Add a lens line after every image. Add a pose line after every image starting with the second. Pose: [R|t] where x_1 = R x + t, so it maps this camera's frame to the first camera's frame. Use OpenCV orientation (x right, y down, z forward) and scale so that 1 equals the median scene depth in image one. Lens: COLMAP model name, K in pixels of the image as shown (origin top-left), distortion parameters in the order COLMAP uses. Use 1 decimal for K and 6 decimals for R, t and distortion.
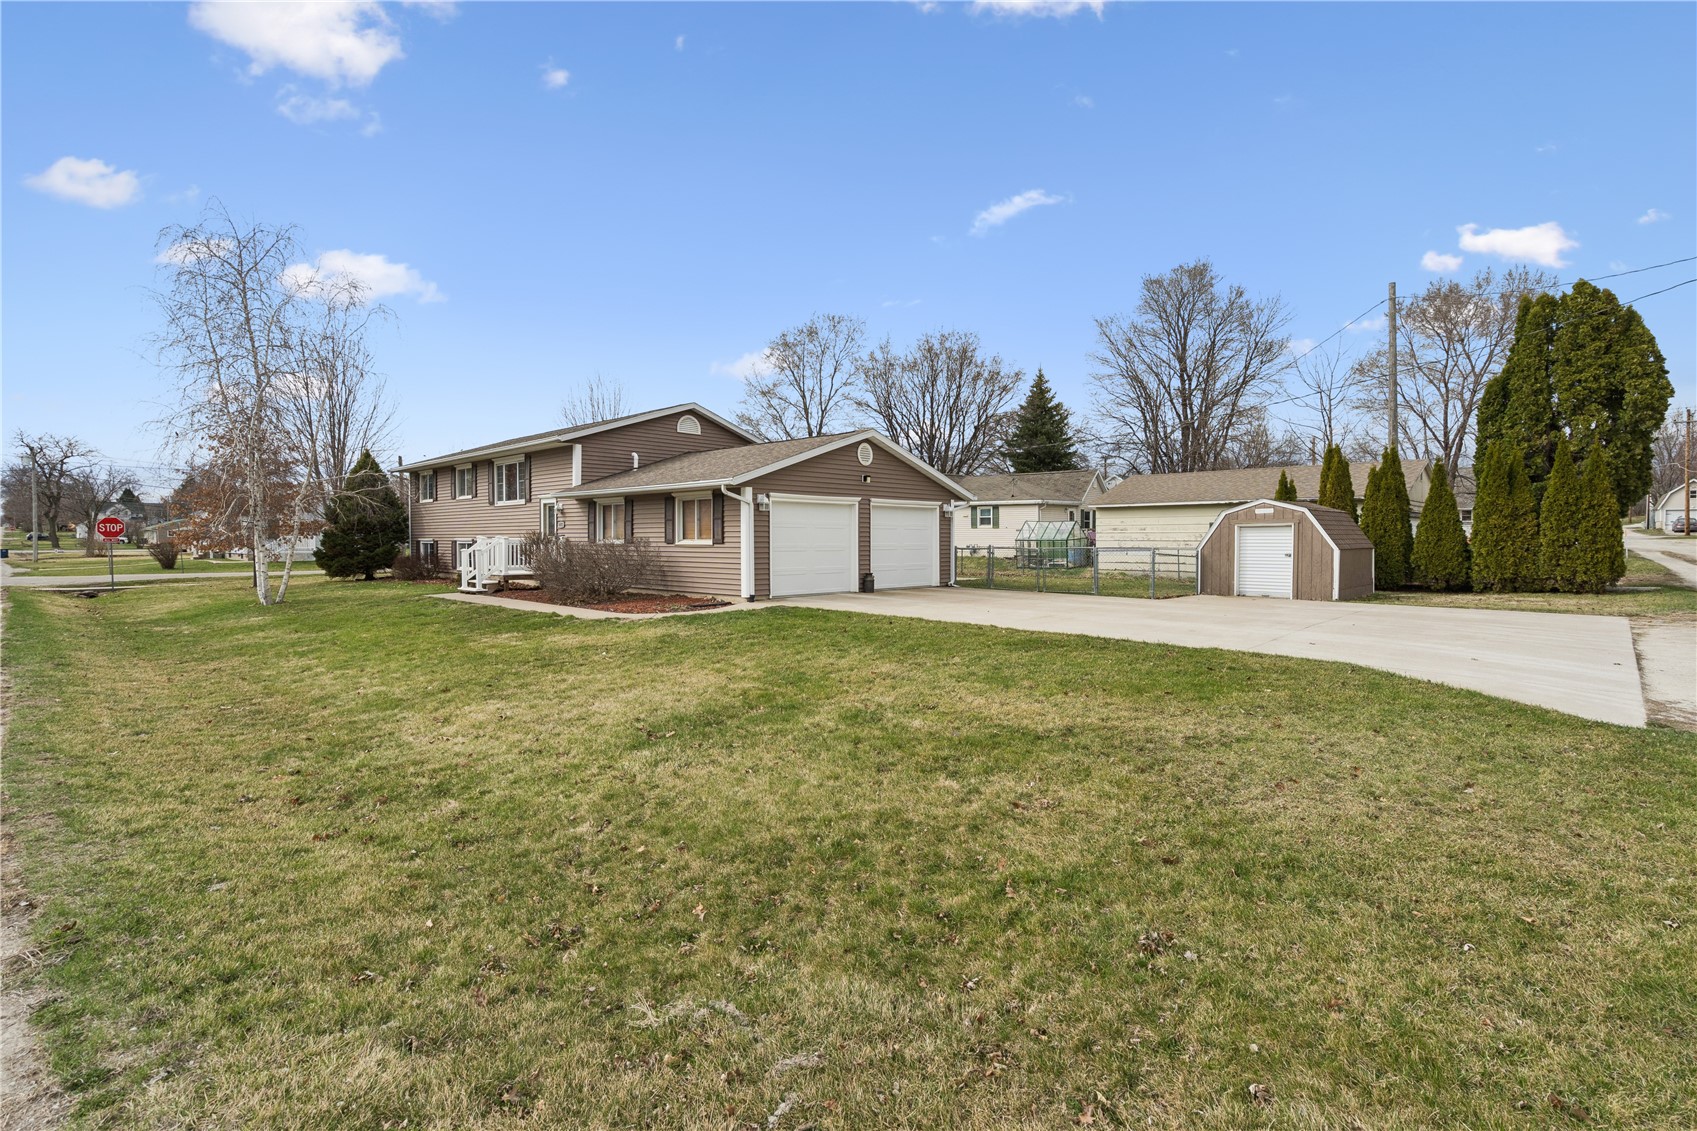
lens RADIAL K [[786.0, 0, 848.5], [0, 786.0, 565.5], [0, 0, 1]] dist [-0.000067, -0.000071]
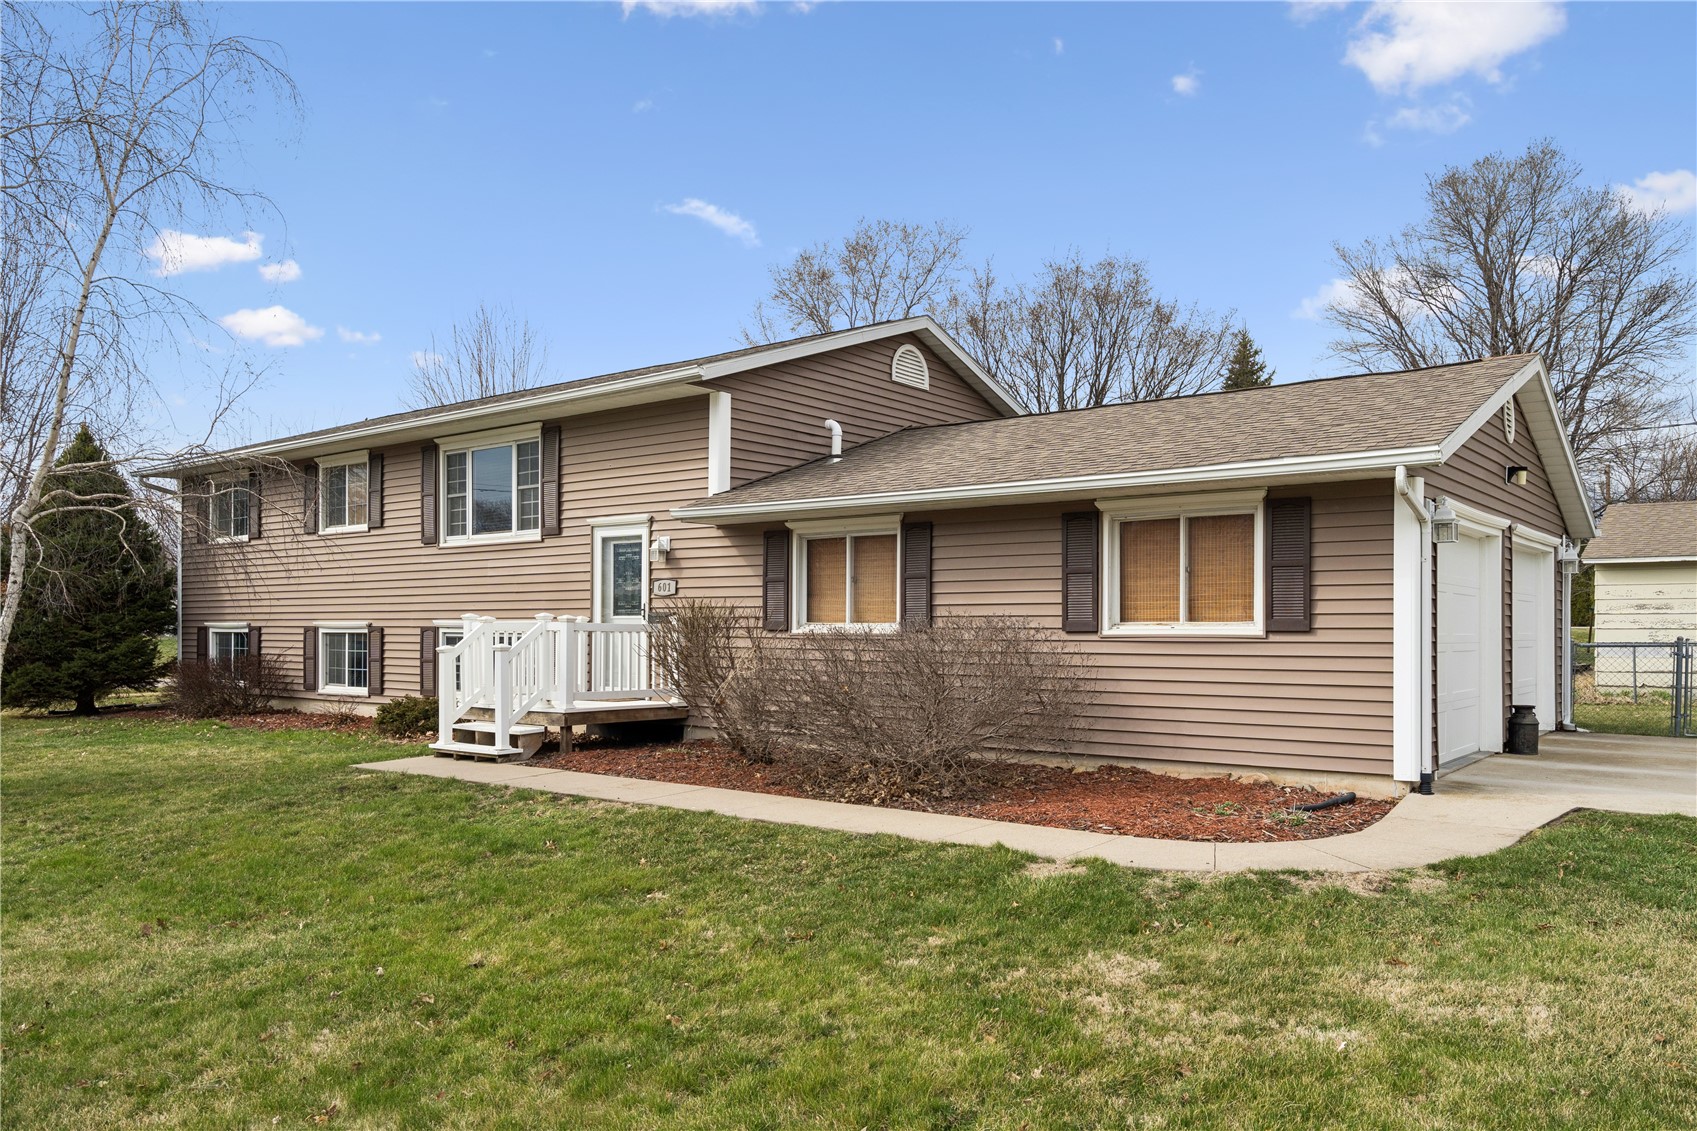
lens RADIAL K [[1249.6, 0, 853.5], [0, 1249.6, 647.2], [0, 0, 1]] dist [-0.004450, -0.001908]
pose [[0.995124, -0.000012, 0.098632, -0.252805], [0.001809, 0.999834, -0.018129, -0.006473], [-0.098615, 0.018219, 0.994959, 0.253994]]
